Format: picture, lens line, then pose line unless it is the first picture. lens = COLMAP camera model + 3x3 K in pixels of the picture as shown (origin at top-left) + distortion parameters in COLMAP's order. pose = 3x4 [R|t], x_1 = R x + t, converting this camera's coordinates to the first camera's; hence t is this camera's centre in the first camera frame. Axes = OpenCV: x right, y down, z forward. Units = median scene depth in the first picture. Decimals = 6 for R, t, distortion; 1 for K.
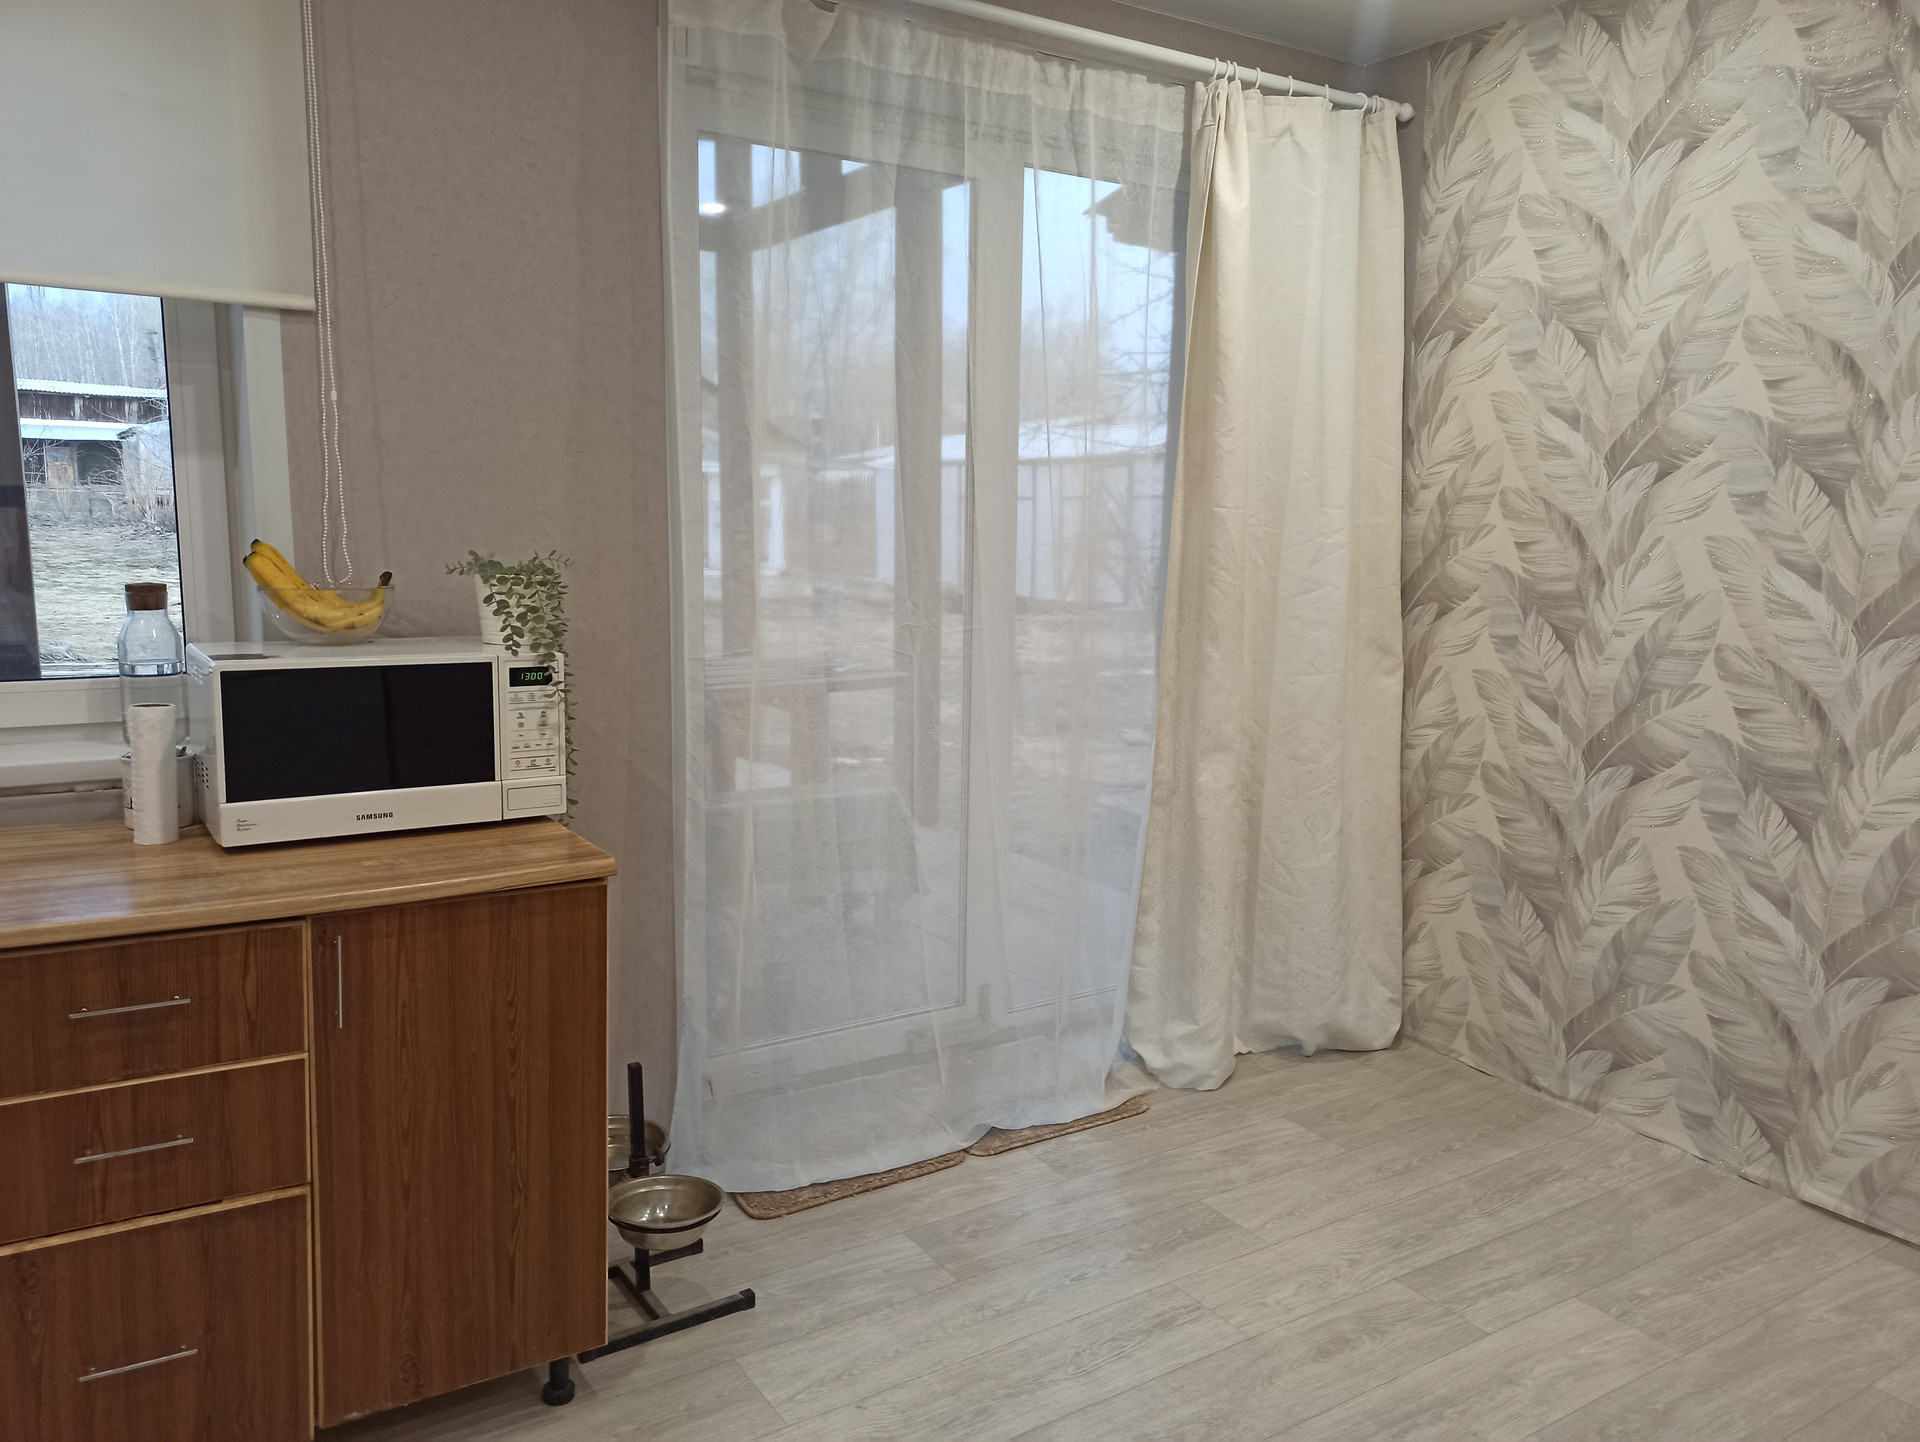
lens RADIAL K [[1394.6, 0, 960.0], [0, 1394.6, 721.0], [0, 0, 1]] dist [0.069242, -0.083549]
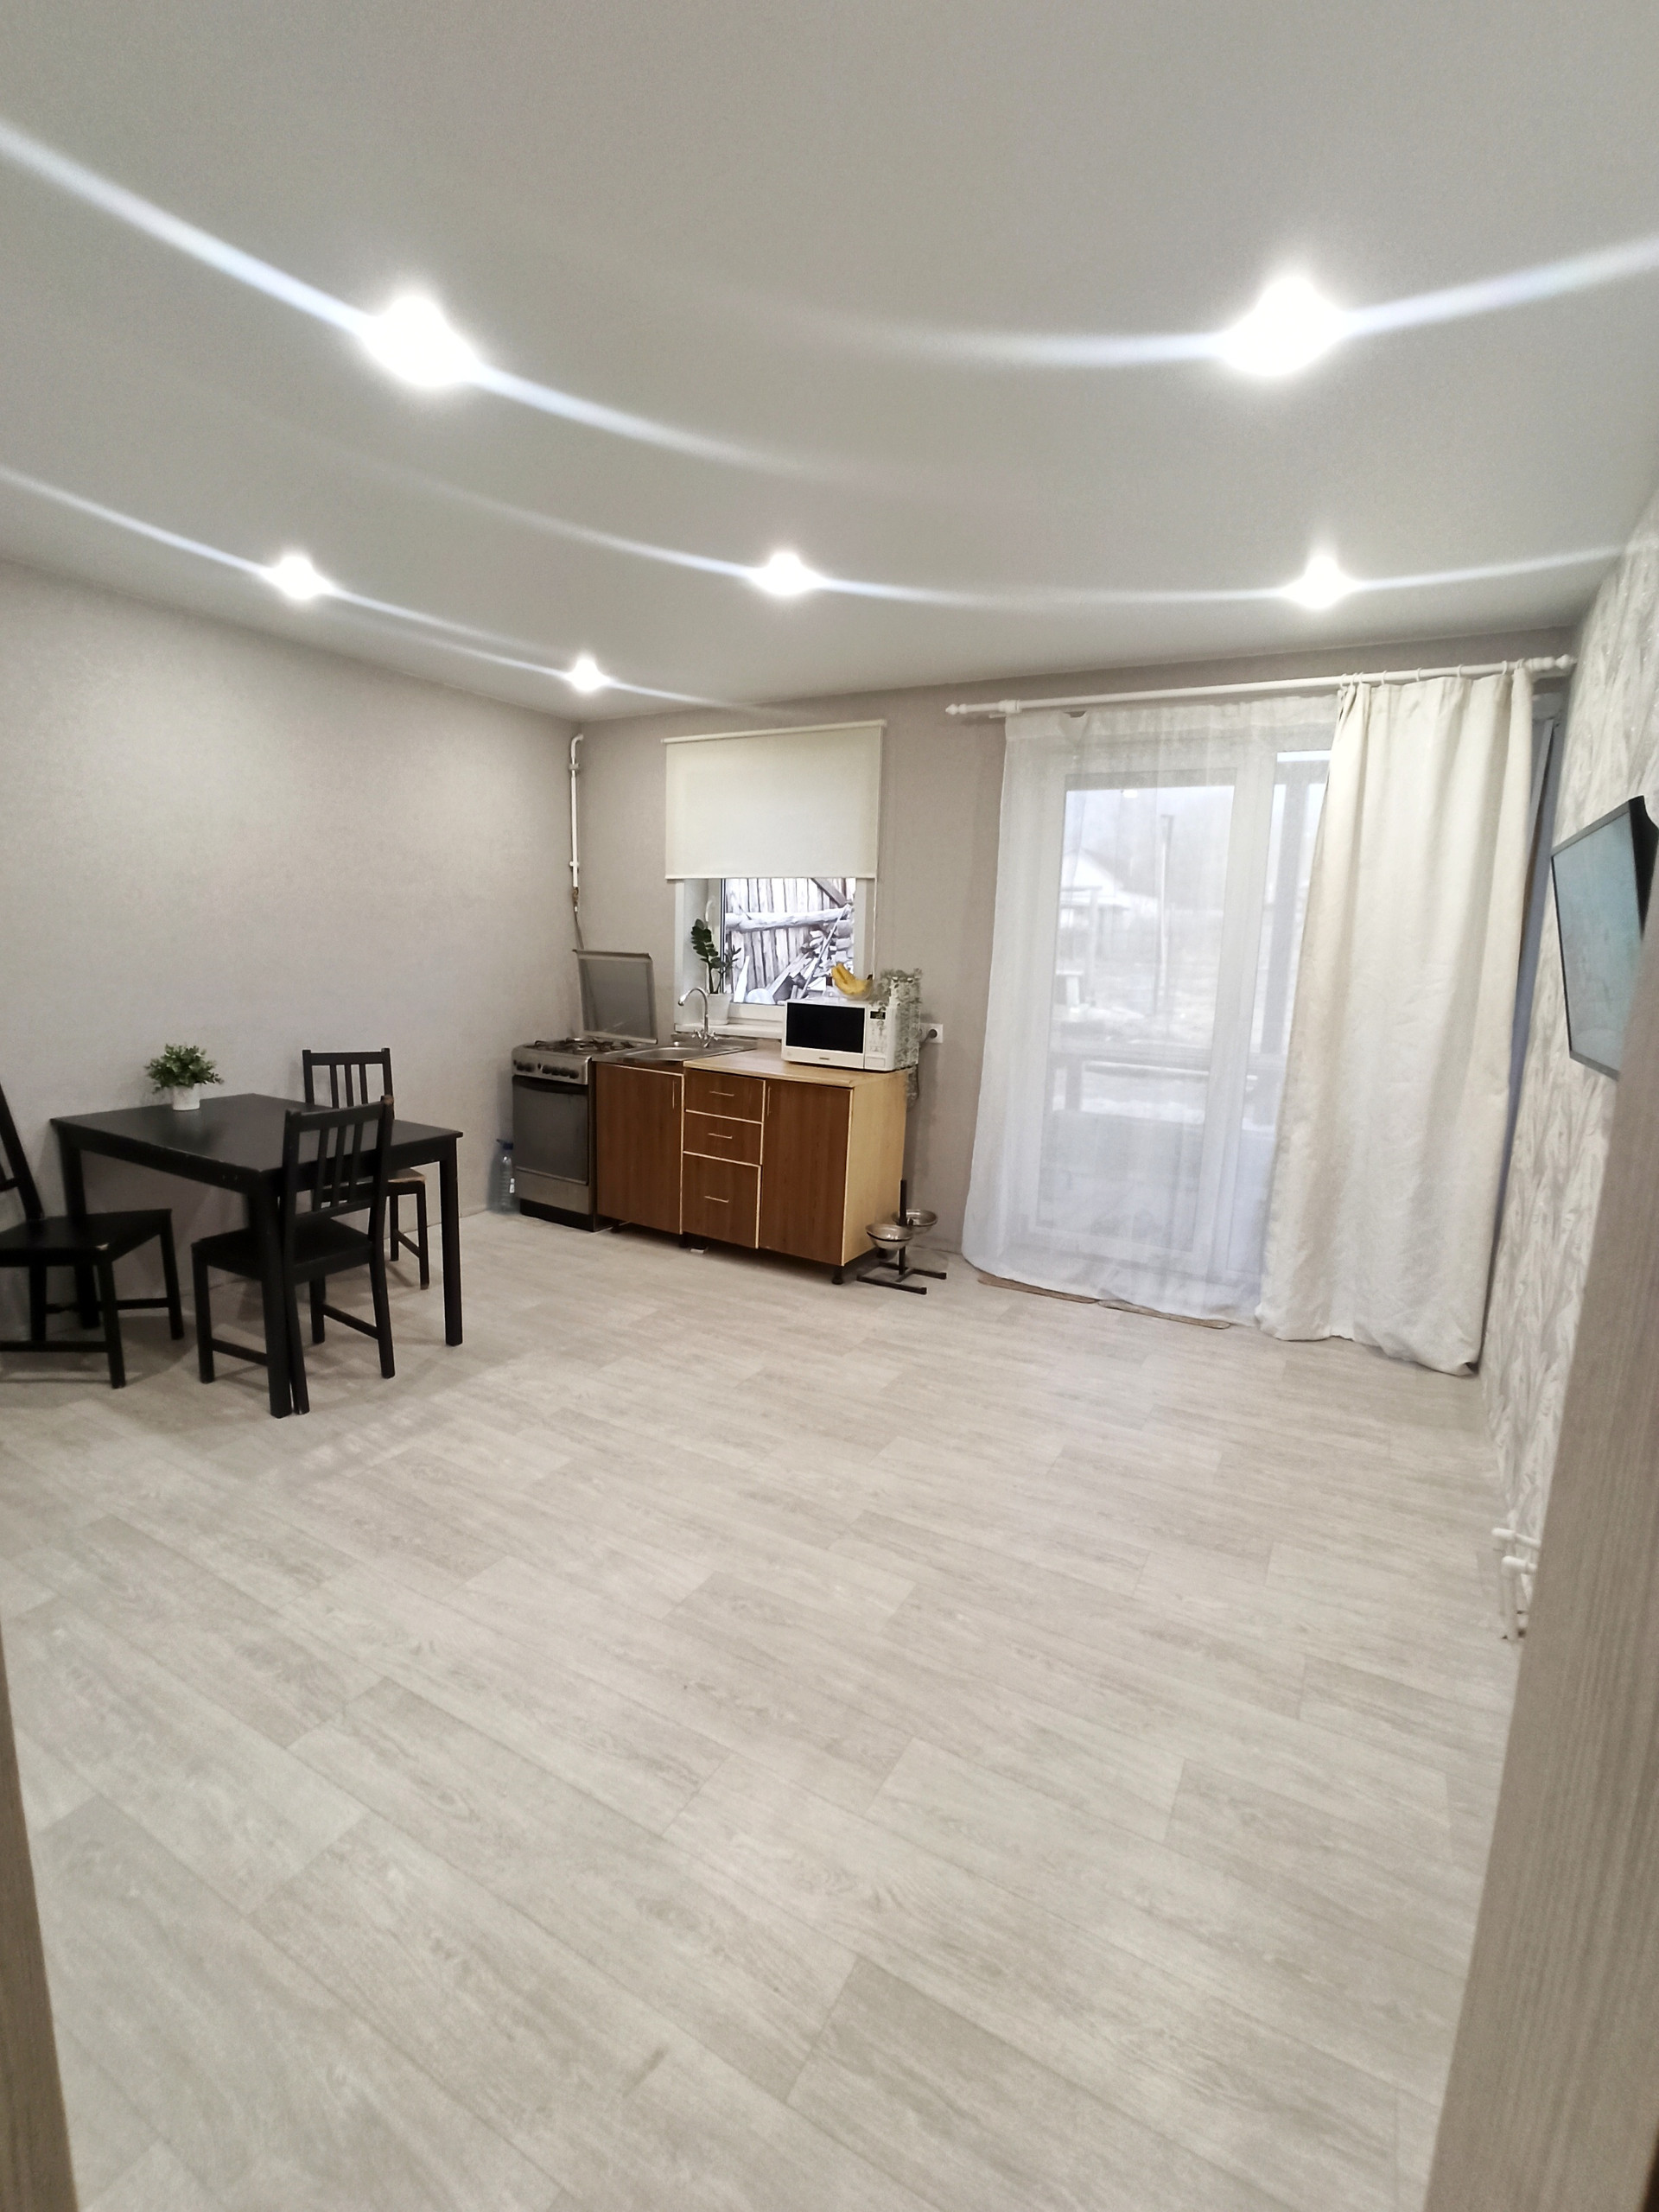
lens RADIAL K [[1006.9, 0, 829.5], [0, 1006.9, 1106.0], [0, 0, 1]] dist [-0.051349, 0.031932]
pose [[0.476212, 0.147384, -0.866891, 0.893409], [-0.149584, 0.985062, 0.085303, -0.008373], [0.866514, 0.089051, 0.491145, 0.013387]]
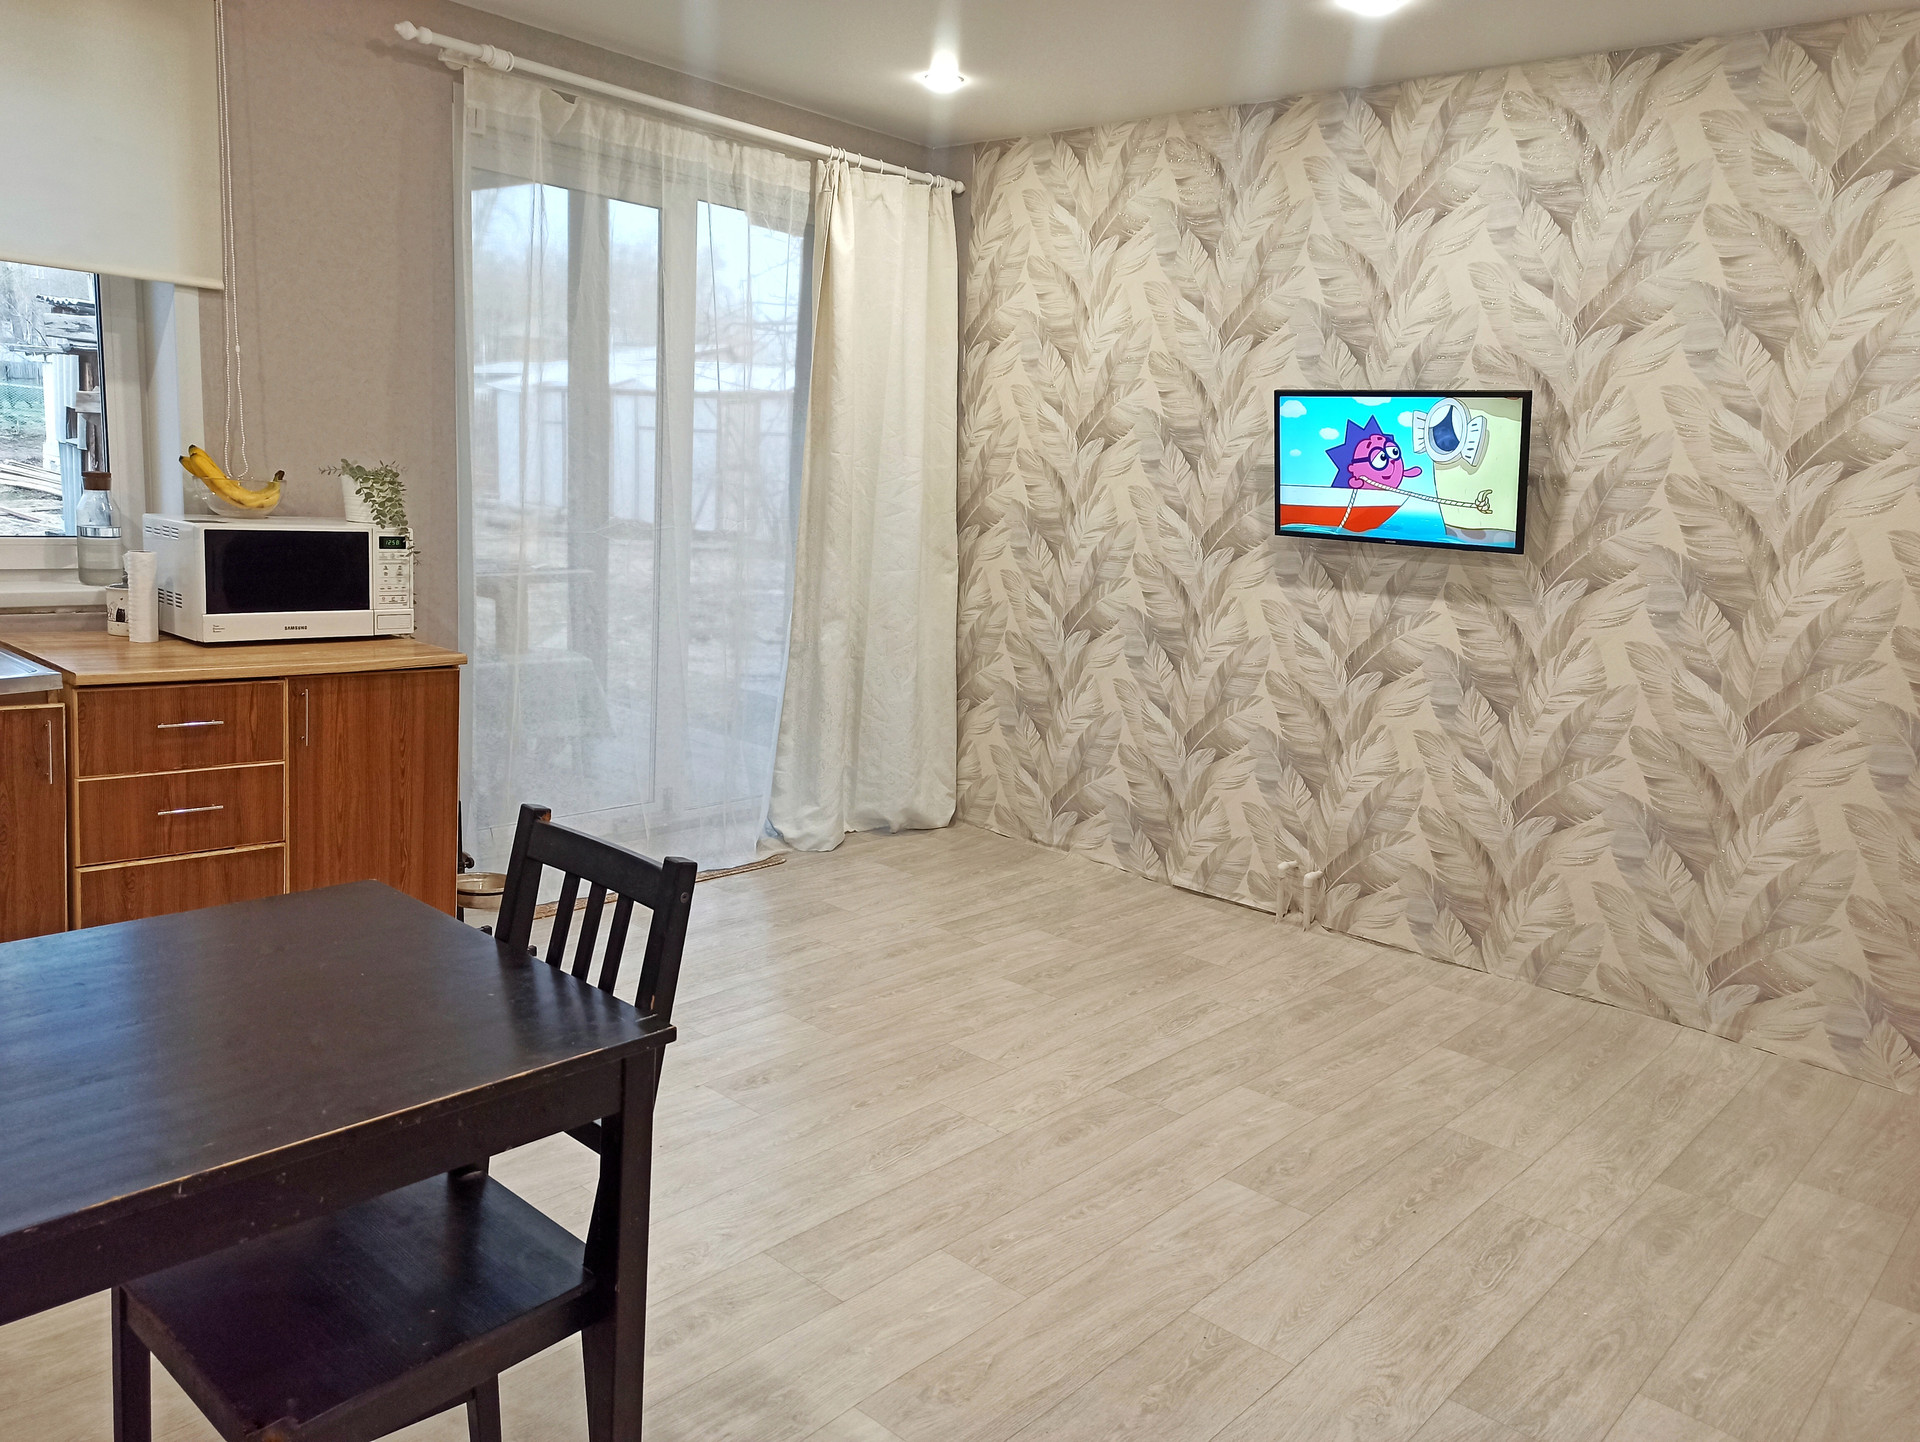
lens RADIAL K [[1394.6, 0, 960.0], [0, 1394.6, 721.0], [0, 0, 1]] dist [0.069242, -0.083549]
pose [[0.964213, -0.004697, 0.265089, -0.079338], [-0.007357, 0.998984, 0.044461, 0.062972], [-0.265028, -0.044820, 0.963198, -0.464228]]
